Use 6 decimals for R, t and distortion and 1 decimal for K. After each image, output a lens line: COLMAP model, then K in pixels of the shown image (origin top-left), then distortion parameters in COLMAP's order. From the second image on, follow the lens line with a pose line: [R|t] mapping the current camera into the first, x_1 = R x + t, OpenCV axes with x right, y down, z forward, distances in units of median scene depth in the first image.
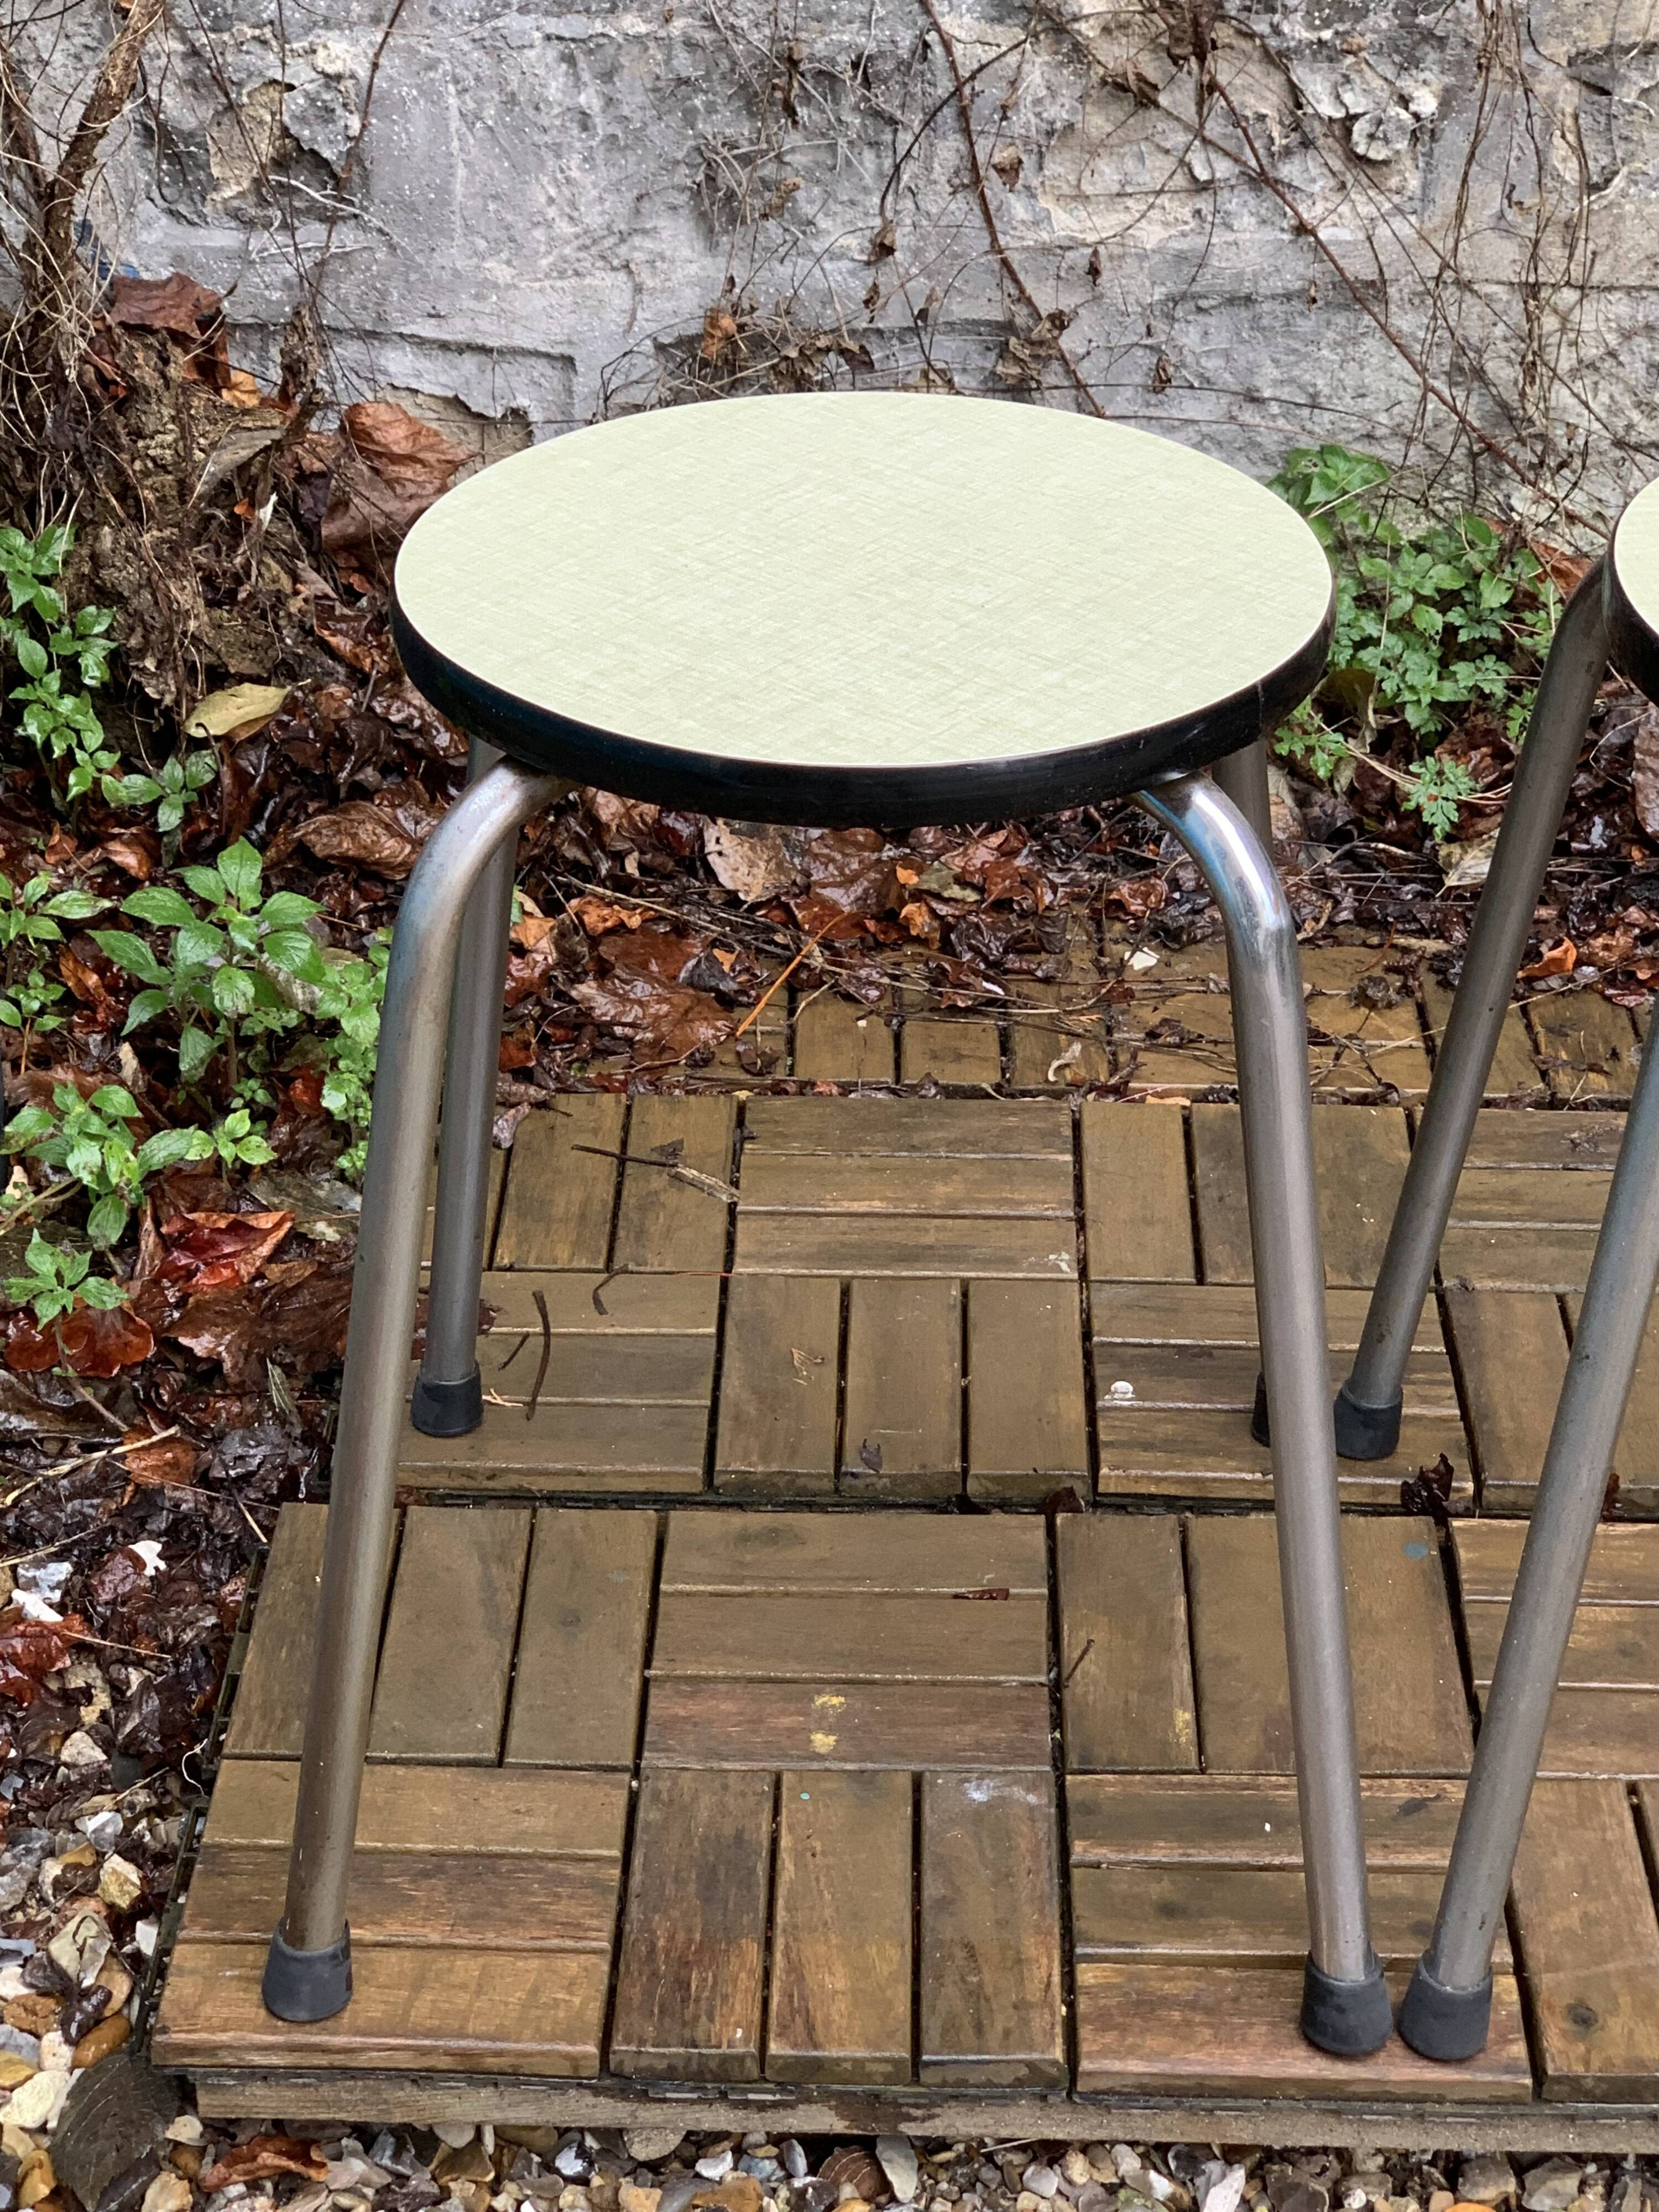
lens RADIAL K [[4157.9, 0, 815.9], [0, 4157.9, 1076.0], [0, 0, 1]] dist [-0.096297, 1.555081]
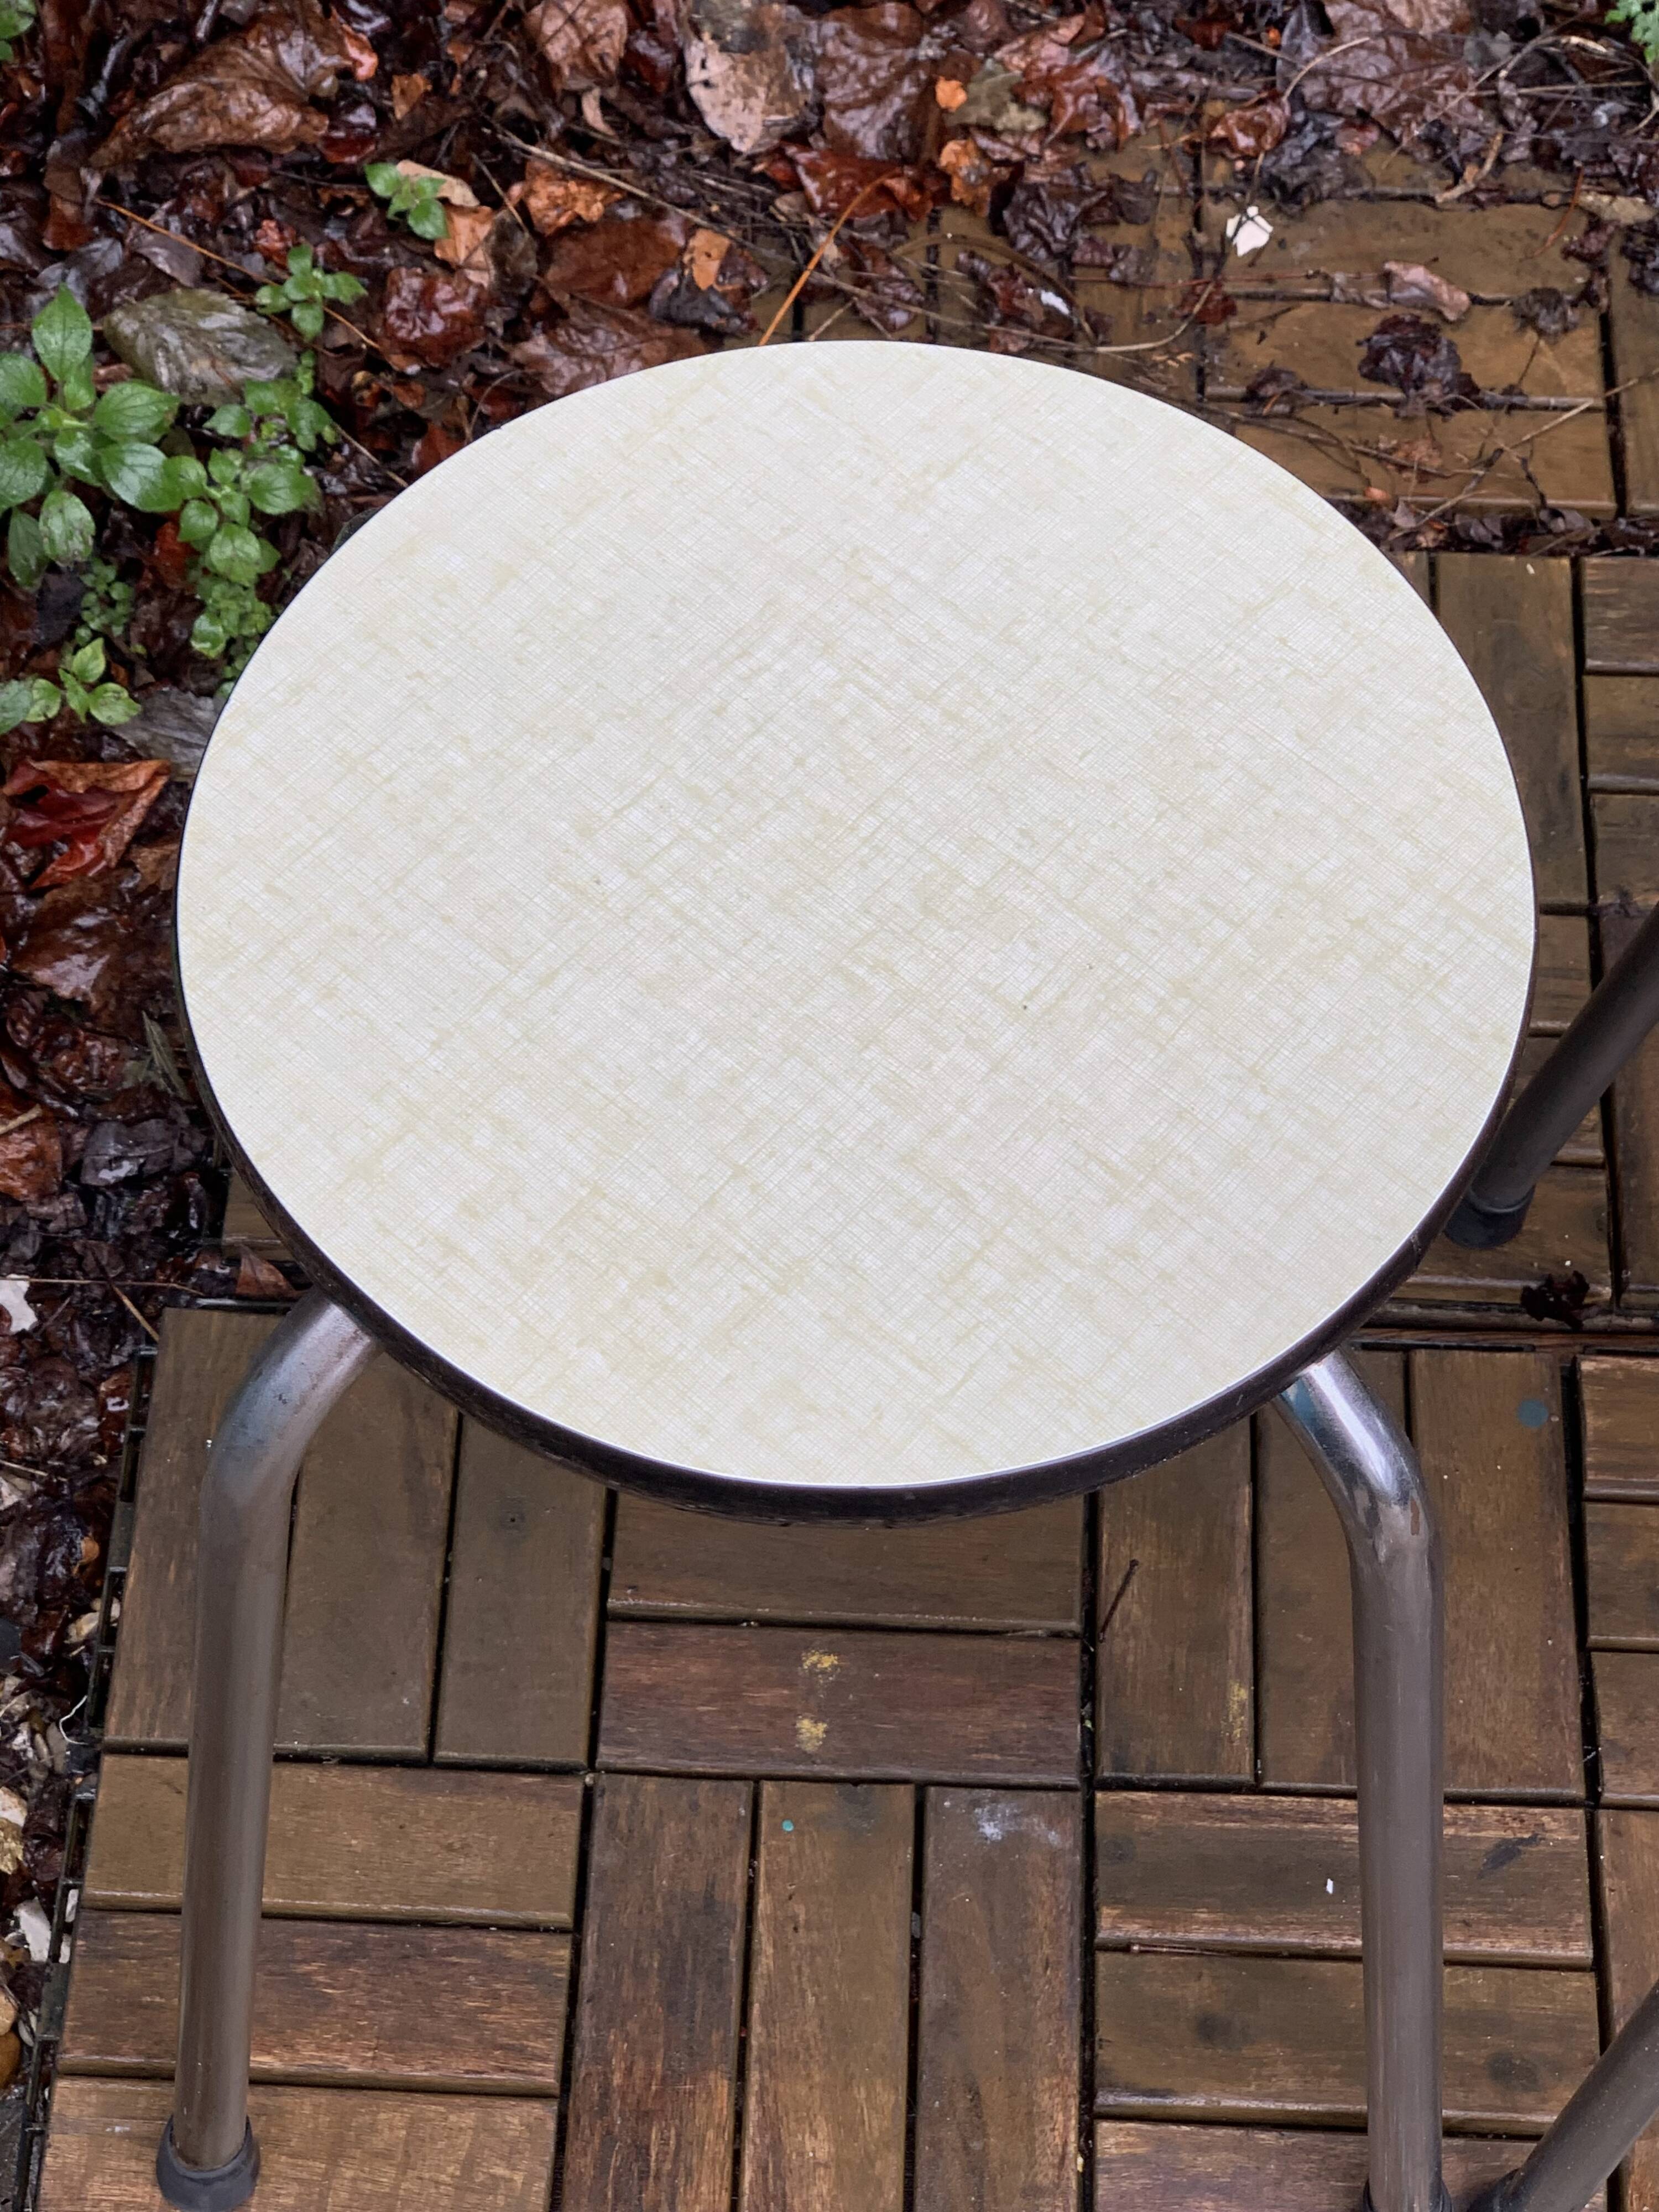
lens RADIAL K [[4157.9, 0, 815.9], [0, 4157.9, 1076.0], [0, 0, 1]] dist [-0.096297, 1.555081]
pose [[0.999859, 0.010836, -0.012804, 0.009266], [-0.003001, 0.866603, 0.498989, -0.288761], [0.016503, -0.498880, 0.866514, 0.254758]]
